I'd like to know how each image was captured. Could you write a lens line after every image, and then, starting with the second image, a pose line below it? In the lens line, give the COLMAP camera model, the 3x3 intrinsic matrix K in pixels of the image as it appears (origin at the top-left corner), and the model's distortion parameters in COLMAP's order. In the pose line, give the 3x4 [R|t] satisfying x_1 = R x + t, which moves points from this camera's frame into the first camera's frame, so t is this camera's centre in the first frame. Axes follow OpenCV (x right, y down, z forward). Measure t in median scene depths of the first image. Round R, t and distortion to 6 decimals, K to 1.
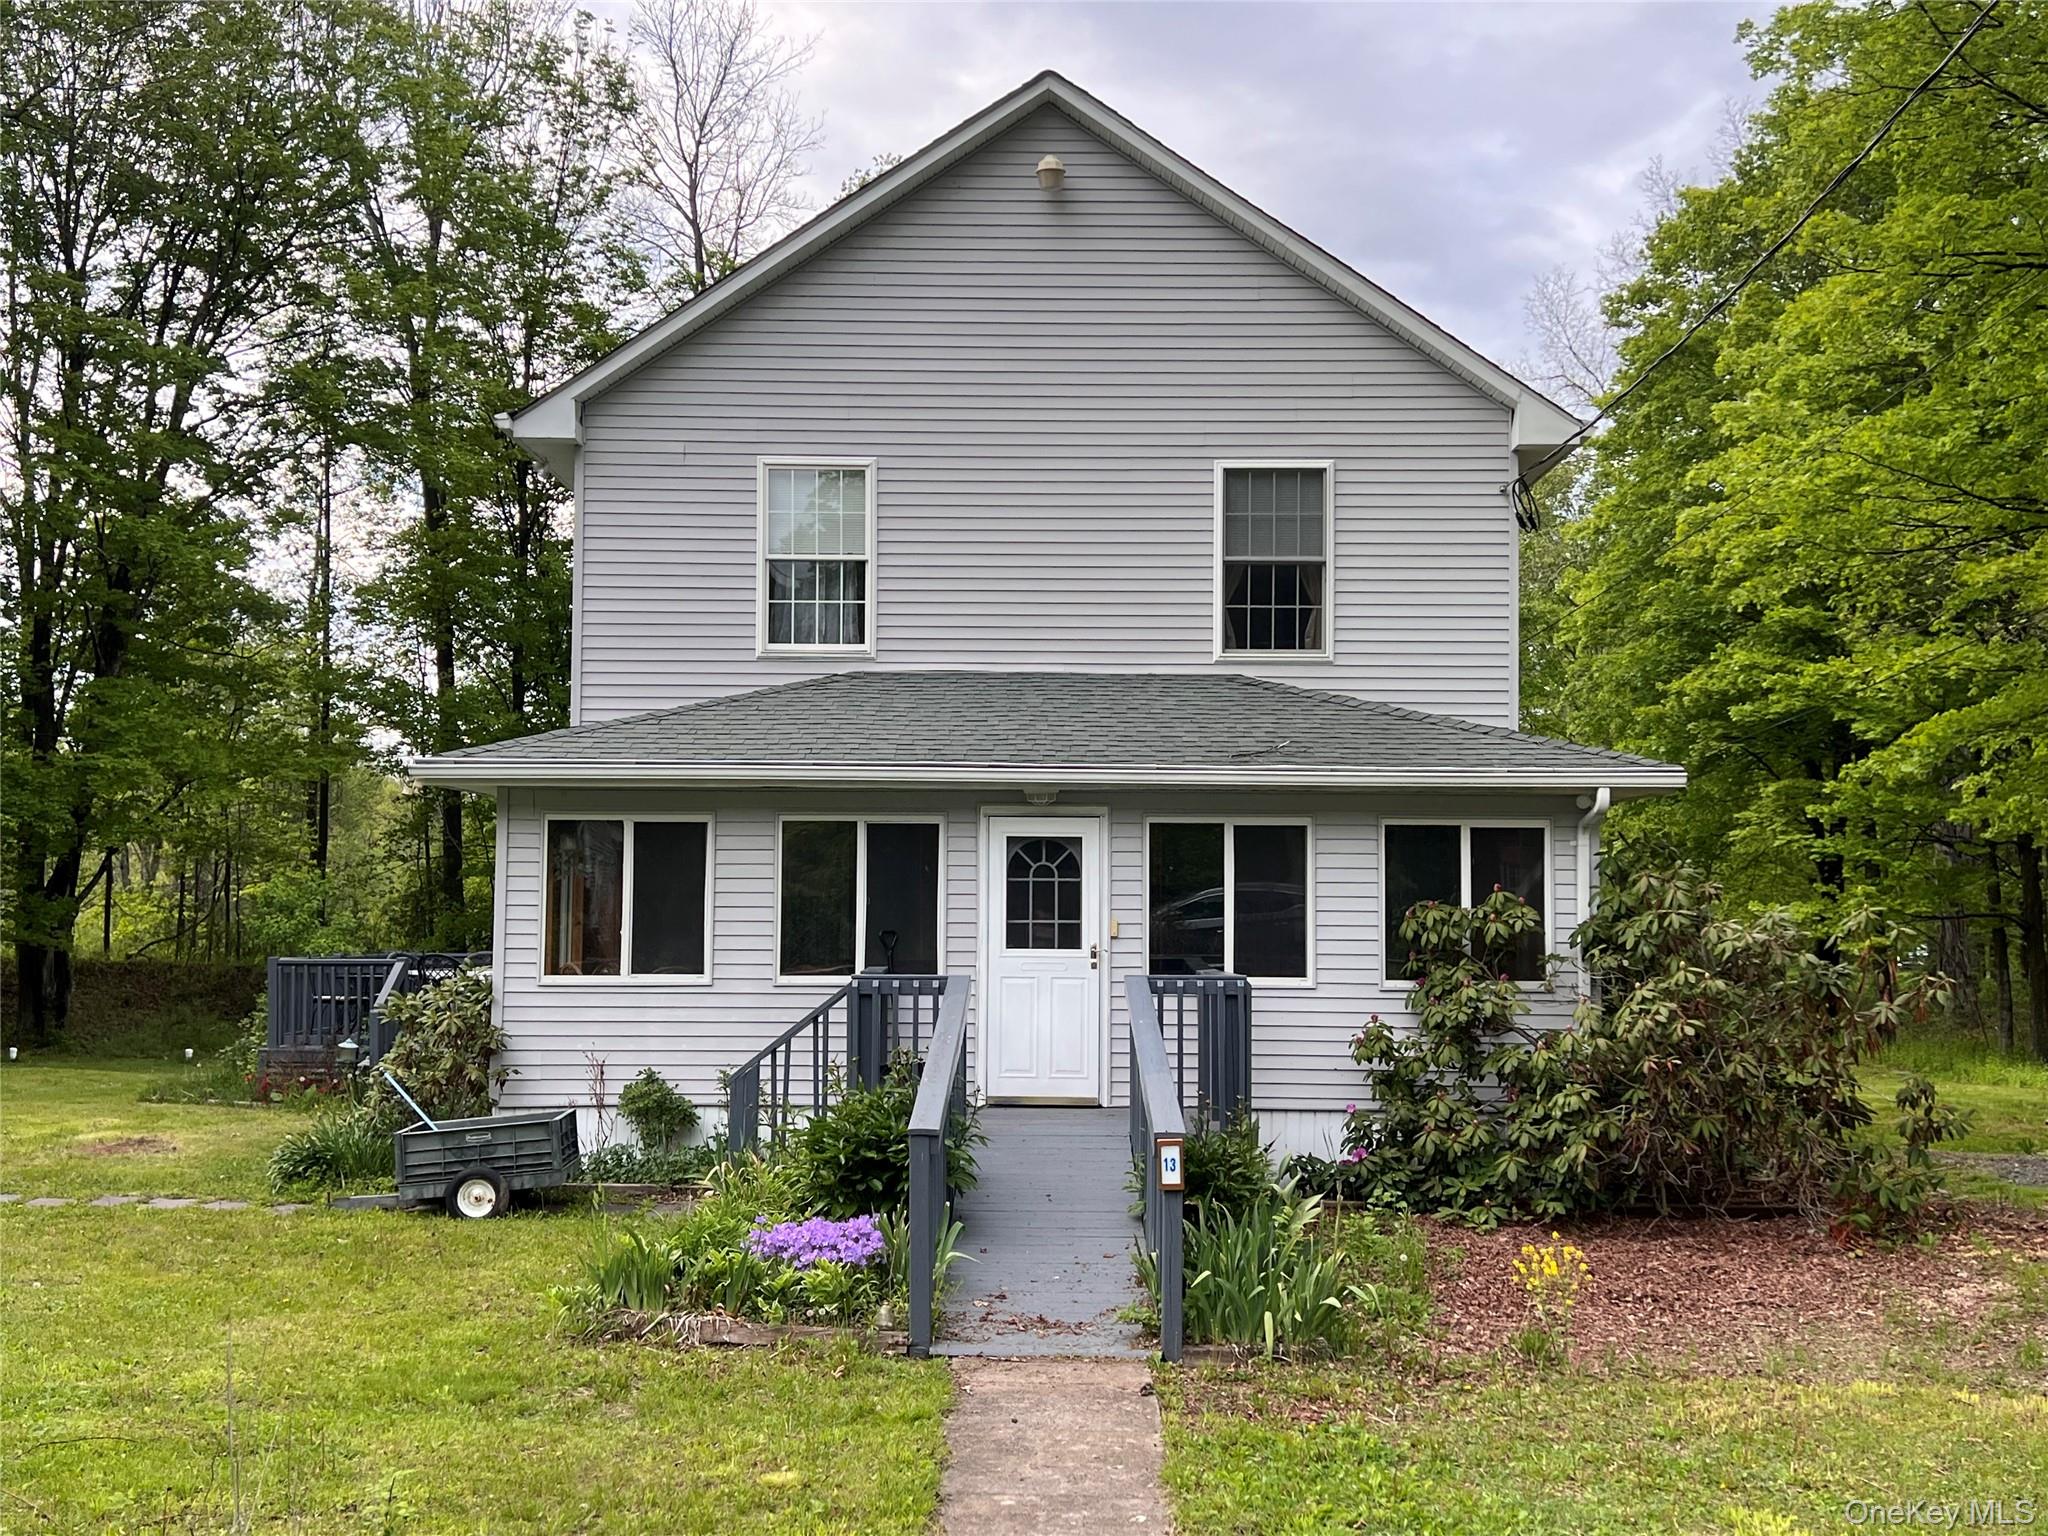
lens RADIAL K [[2102.0, 0, 1024.0], [0, 2102.0, 768.0], [0, 0, 1]] dist [0.190697, -0.561342]
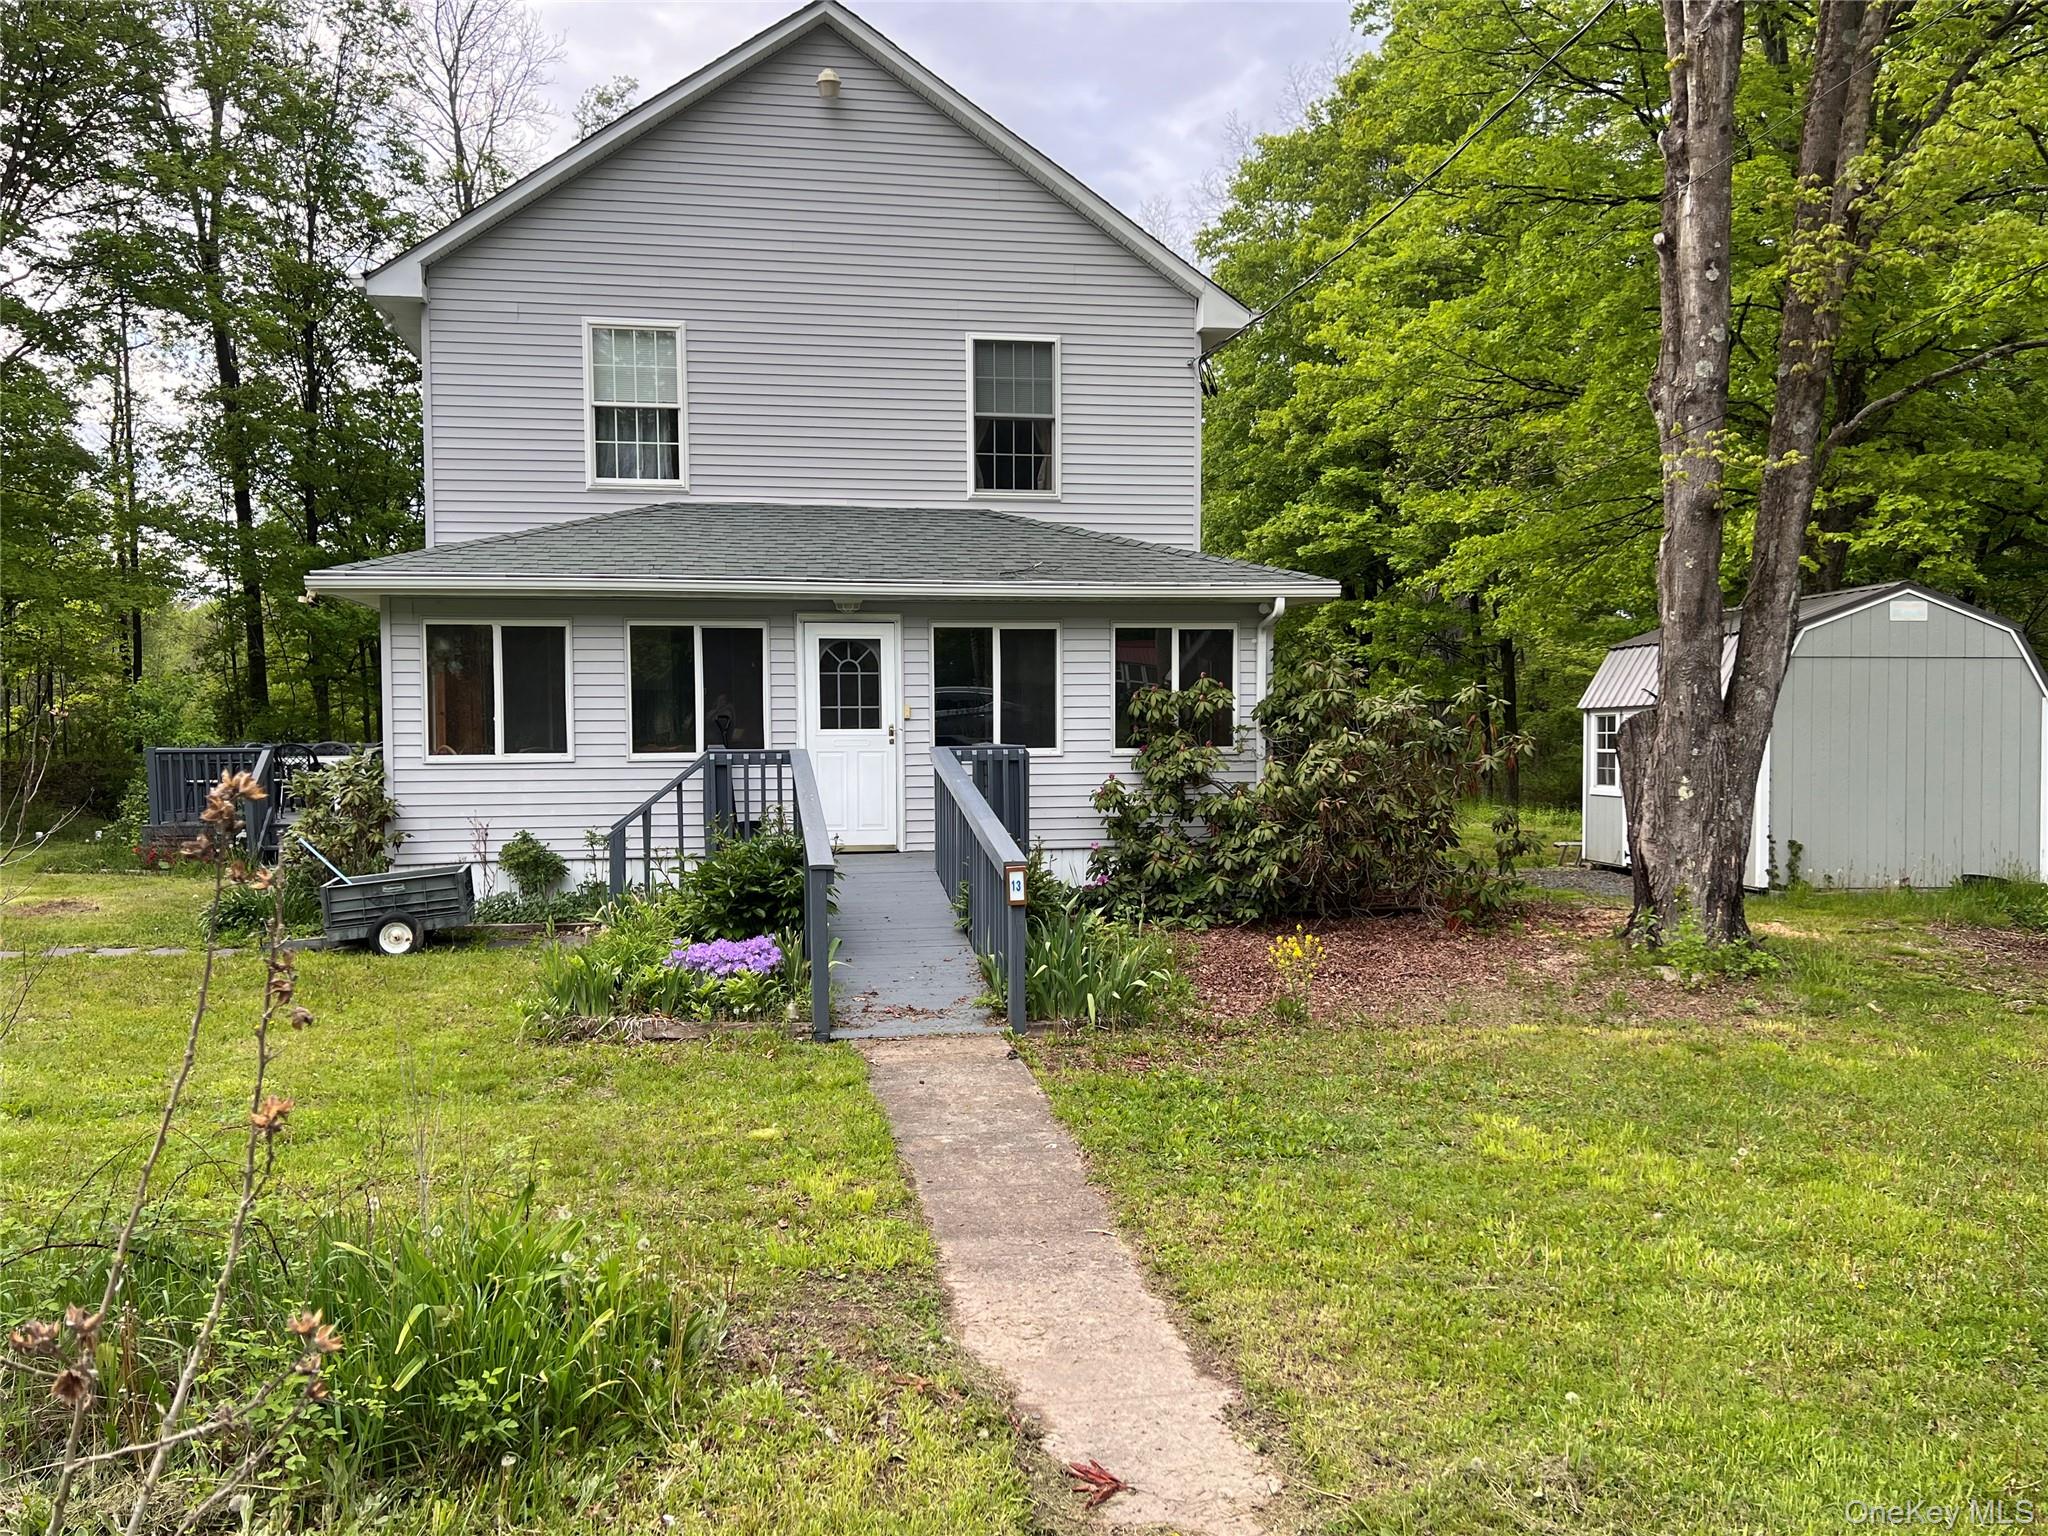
lens RADIAL K [[1664.6, 0, 1024.0], [0, 1664.6, 768.0], [0, 0, 1]] dist [0.109942, -0.201833]
pose [[0.983217, -0.019235, 0.181425, -0.069196], [0.000767, 0.994854, 0.101320, 0.009116], [-0.182440, -0.099480, 0.978171, 0.012967]]
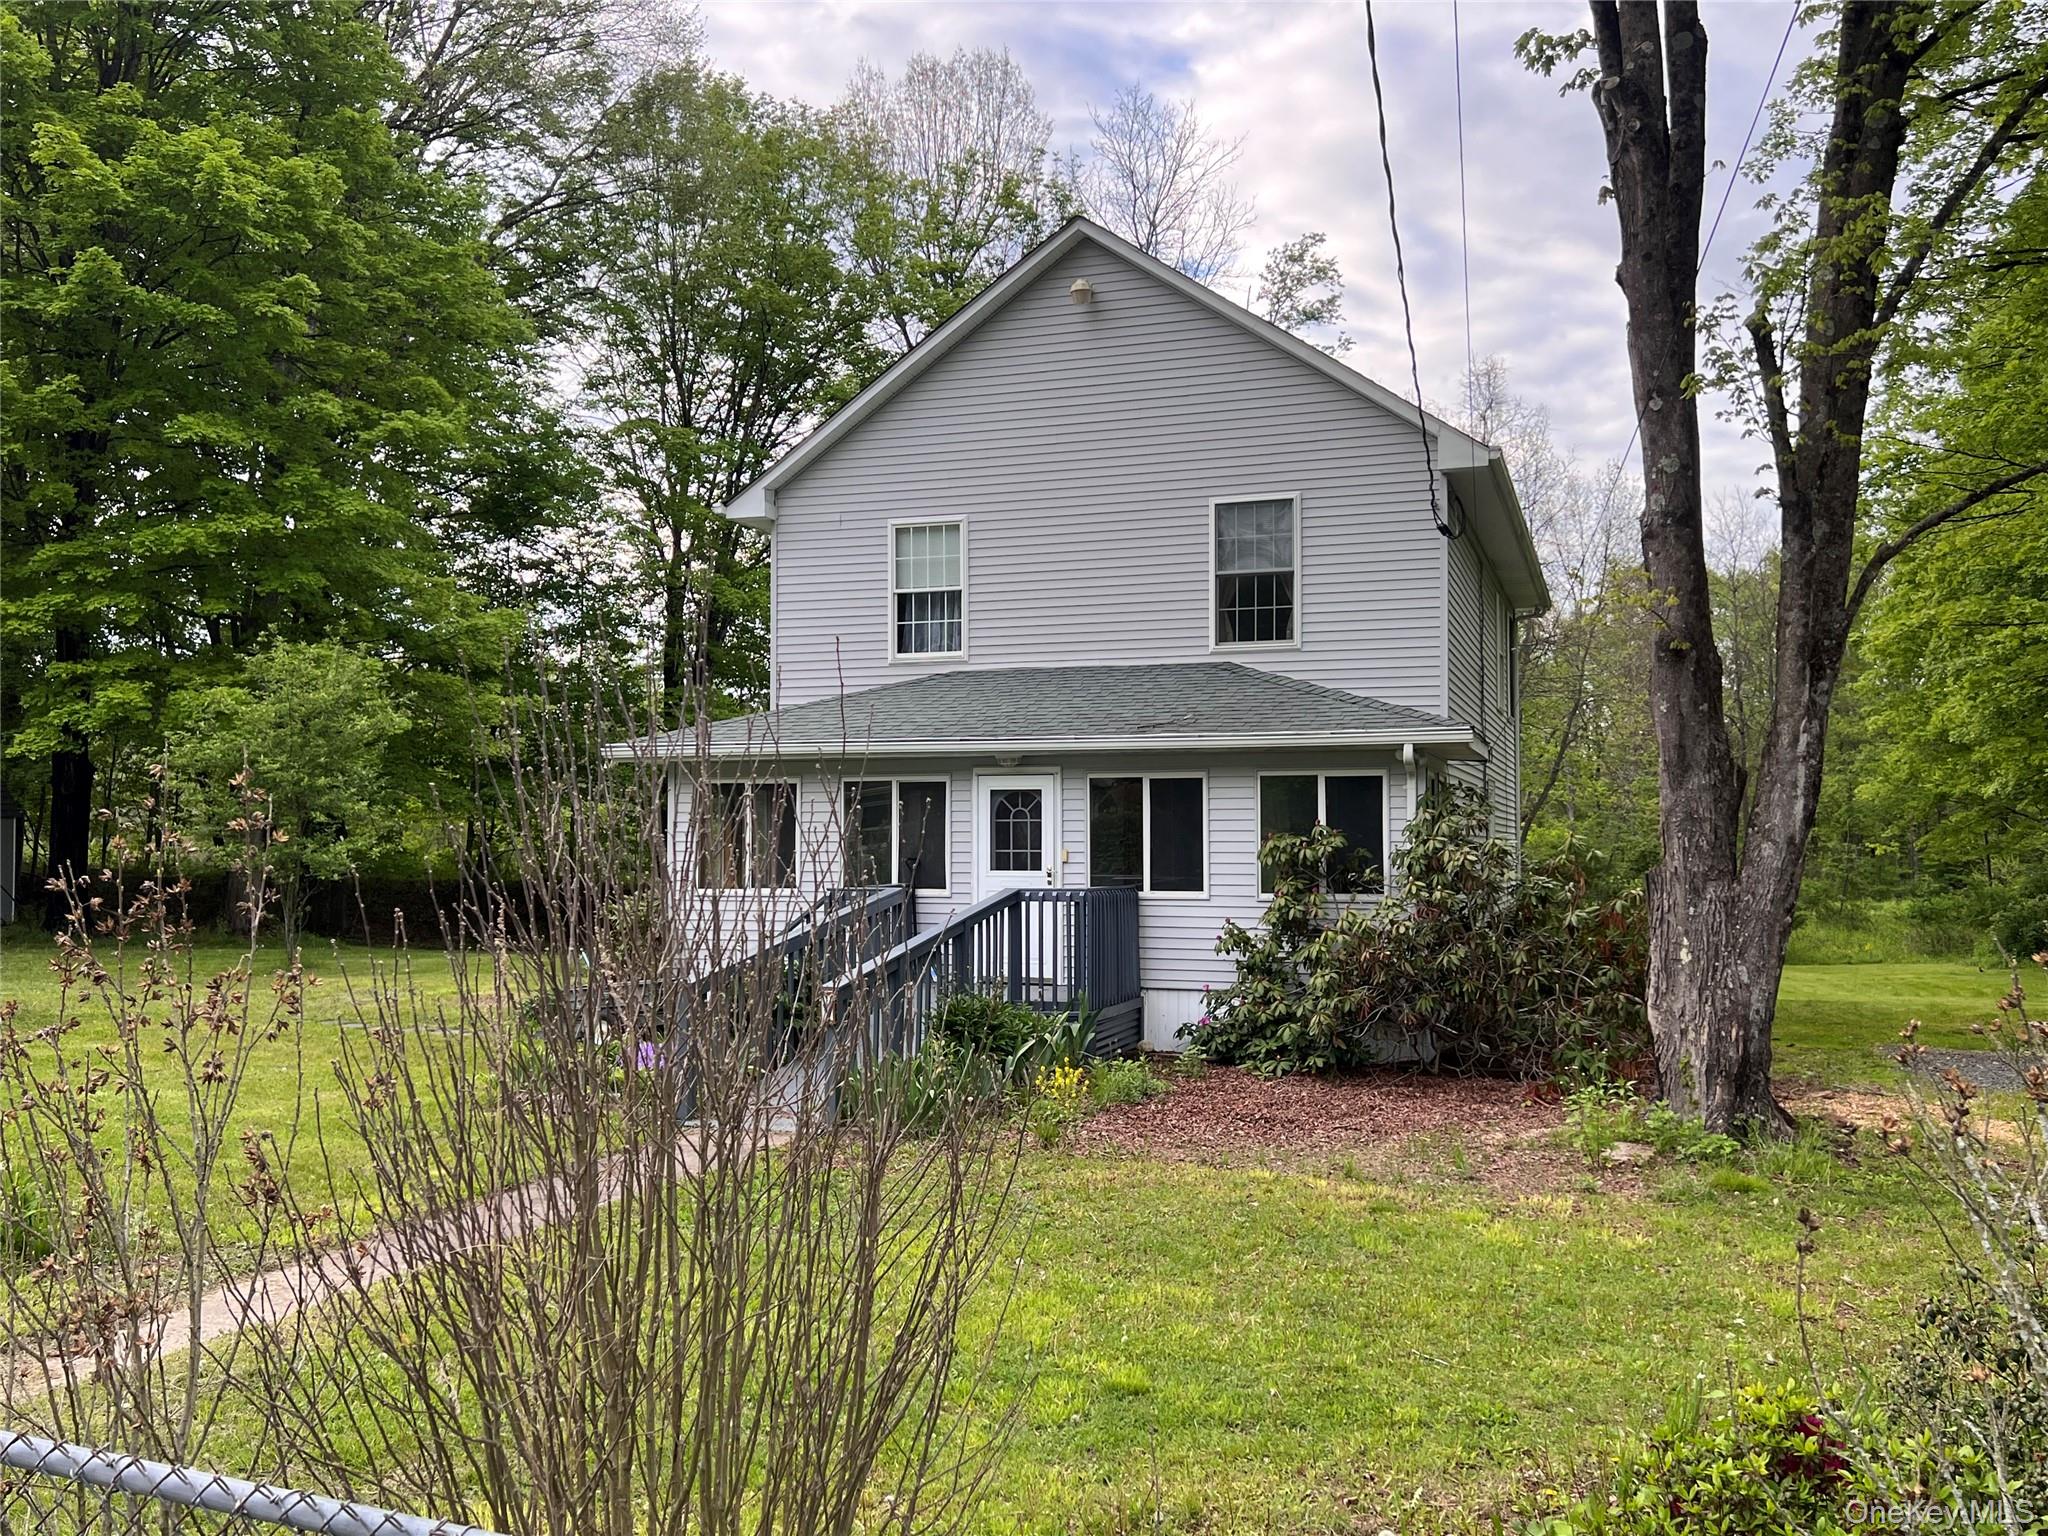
lens RADIAL K [[1784.2, 0, 1024.0], [0, 1784.2, 768.0], [0, 0, 1]] dist [0.095756, -0.000608]
pose [[0.942612, -0.021286, -0.333211, 0.406604], [0.028960, 0.999417, 0.018080, -0.002477], [0.332632, -0.026692, 0.942679, -0.103625]]
